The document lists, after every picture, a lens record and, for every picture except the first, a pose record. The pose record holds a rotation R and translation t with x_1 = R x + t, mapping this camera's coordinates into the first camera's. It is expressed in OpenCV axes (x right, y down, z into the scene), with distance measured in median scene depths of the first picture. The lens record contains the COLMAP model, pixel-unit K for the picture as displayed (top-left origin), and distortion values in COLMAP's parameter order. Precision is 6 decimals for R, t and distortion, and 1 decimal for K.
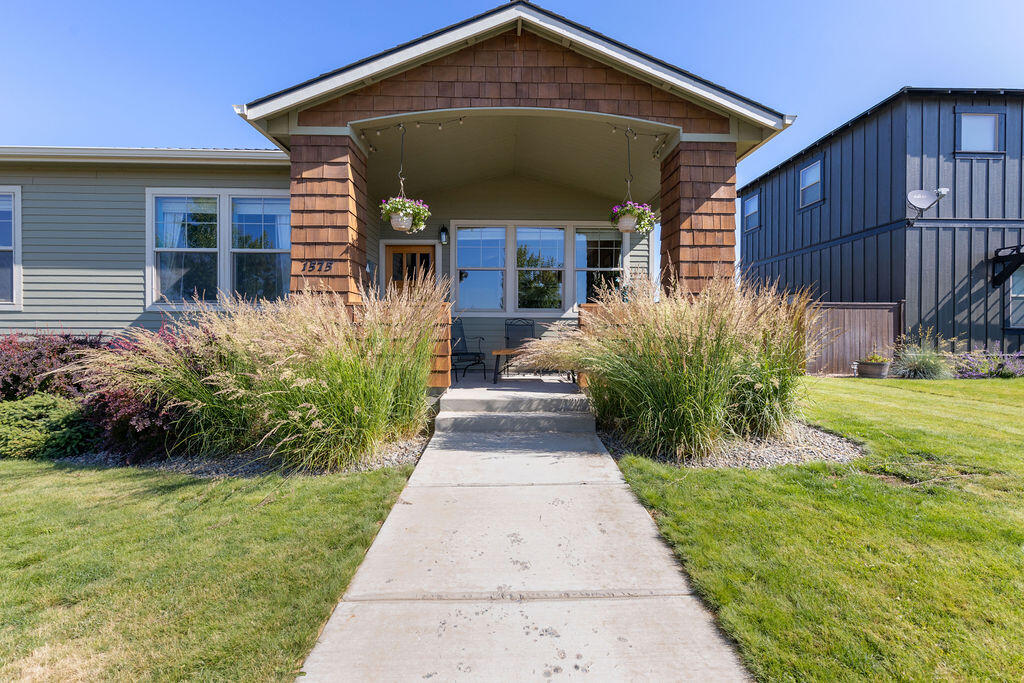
lens RADIAL K [[444.7, 0, 515.9], [0, 444.7, 337.5], [0, 0, 1]] dist [-0.003513, 0.000017]
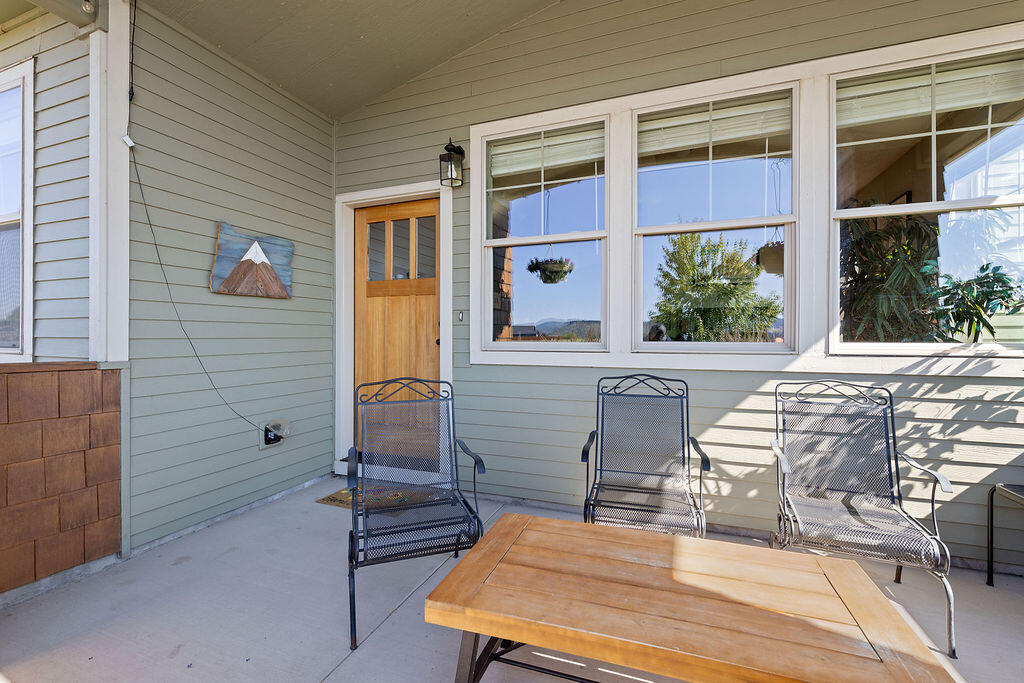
lens RADIAL K [[444.7, 0, 510.6], [0, 444.7, 335.6], [0, 0, 1]] dist [-0.003513, 0.000017]
pose [[0.922782, -0.005550, -0.385282, 0.067200], [0.000386, 0.999909, -0.013480, -0.101495], [0.385322, 0.012290, 0.922700, 0.972830]]
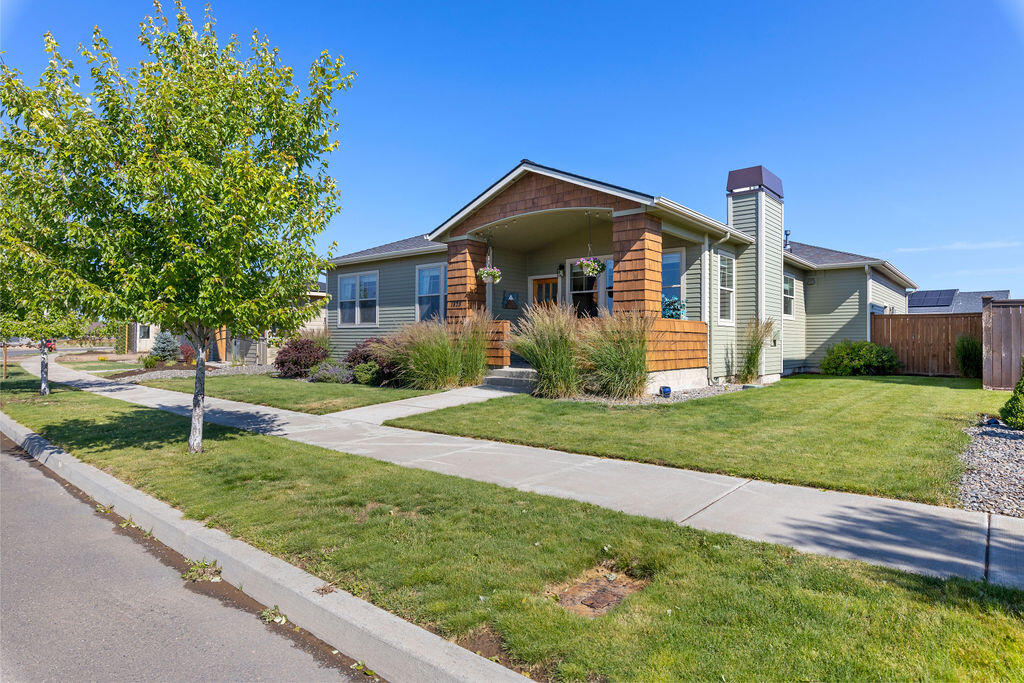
lens RADIAL K [[565.6, 0, 510.5], [0, 565.6, 339.7], [0, 0, 1]] dist [-0.002947, -0.000037]
pose [[0.748098, 0.001201, -0.663587, 1.445563], [-0.010336, 0.999898, -0.009843, 0.026837], [0.663508, 0.014222, 0.748034, -0.769174]]
